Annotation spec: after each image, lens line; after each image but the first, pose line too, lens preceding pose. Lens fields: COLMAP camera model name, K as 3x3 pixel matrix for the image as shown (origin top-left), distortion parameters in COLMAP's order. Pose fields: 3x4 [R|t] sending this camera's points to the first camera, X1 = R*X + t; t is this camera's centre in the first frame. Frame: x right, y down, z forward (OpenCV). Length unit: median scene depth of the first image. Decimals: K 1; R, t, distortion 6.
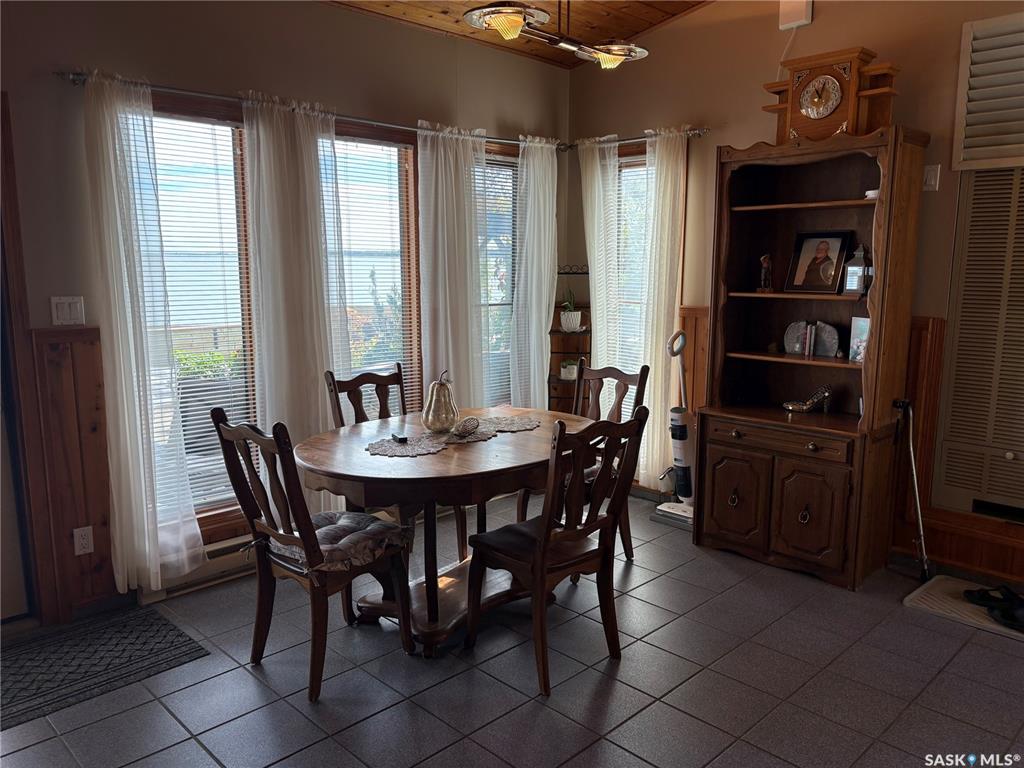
lens RADIAL K [[775.5, 0, 515.0], [0, 775.5, 388.8], [0, 0, 1]] dist [0.058566, -0.070706]
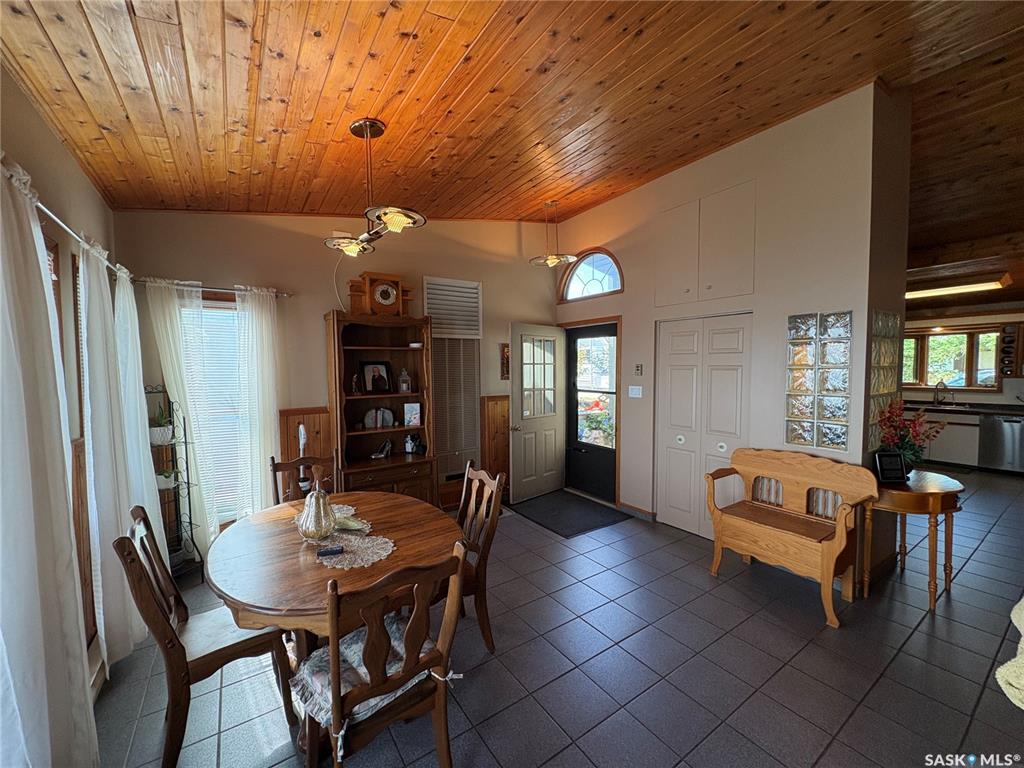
lens RADIAL K [[408.0, 0, 513.3], [0, 408.0, 382.2], [0, 0, 1]] dist [-0.001357, -0.000347]
pose [[0.172423, -0.041162, 0.984163, -0.564881], [0.171735, 0.985080, 0.011113, -0.113936], [-0.969937, 0.167099, 0.176919, 0.546888]]
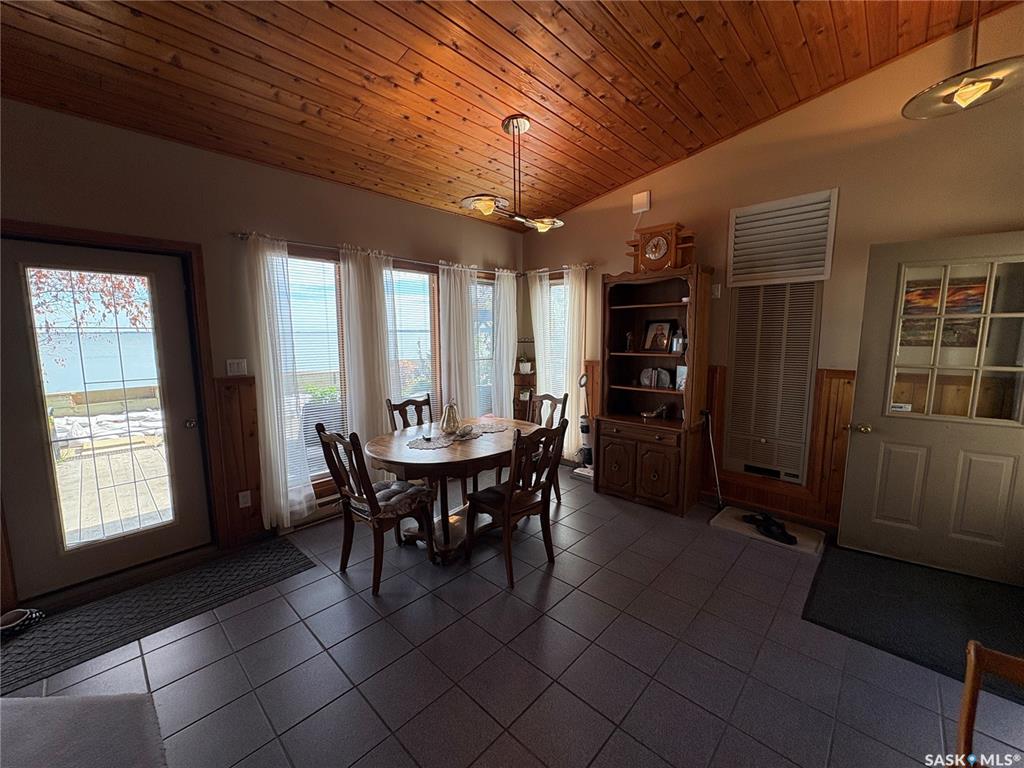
lens RADIAL K [[408.0, 0, 513.3], [0, 408.0, 382.2], [0, 0, 1]] dist [-0.001357, -0.000347]
pose [[0.999223, -0.010931, 0.037874, 0.010617], [0.012692, 0.998834, -0.046568, -0.014043], [-0.037321, 0.047013, 0.998197, 0.061780]]
